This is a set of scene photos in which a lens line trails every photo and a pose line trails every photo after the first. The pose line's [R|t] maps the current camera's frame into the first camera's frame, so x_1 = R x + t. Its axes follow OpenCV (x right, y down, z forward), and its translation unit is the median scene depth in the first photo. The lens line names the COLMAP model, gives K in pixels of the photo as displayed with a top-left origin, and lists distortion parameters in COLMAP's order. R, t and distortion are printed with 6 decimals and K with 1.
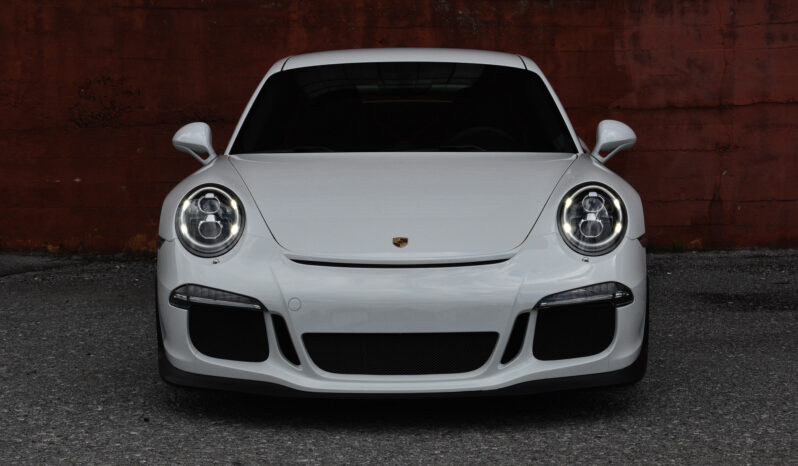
lens RADIAL K [[2118.8, 0, 396.0], [0, 2118.8, 257.8], [0, 0, 1]] dist [0.655392, 0.000000]
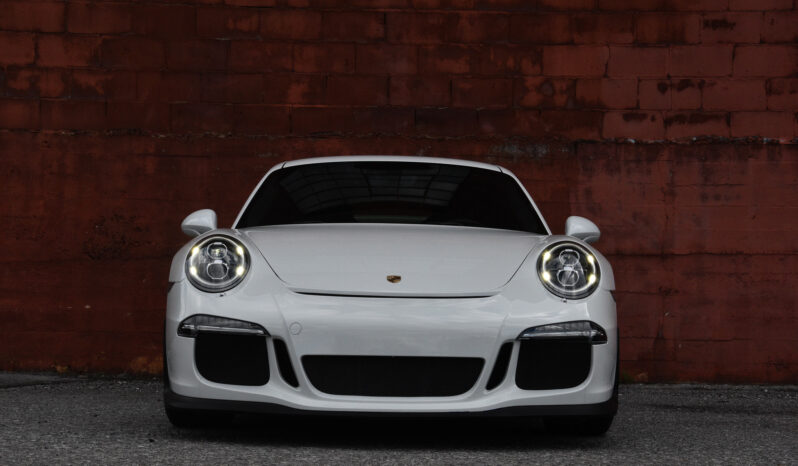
lens RADIAL K [[1835.7, 0, 402.3], [0, 1835.7, 228.0], [0, 0, 1]] dist [0.470374, 0.000000]
pose [[0.999403, 0.024511, 0.024346, -0.014690], [-0.020632, 0.988706, -0.148438, 0.090730], [-0.027710, 0.147847, 0.988622, 0.057362]]
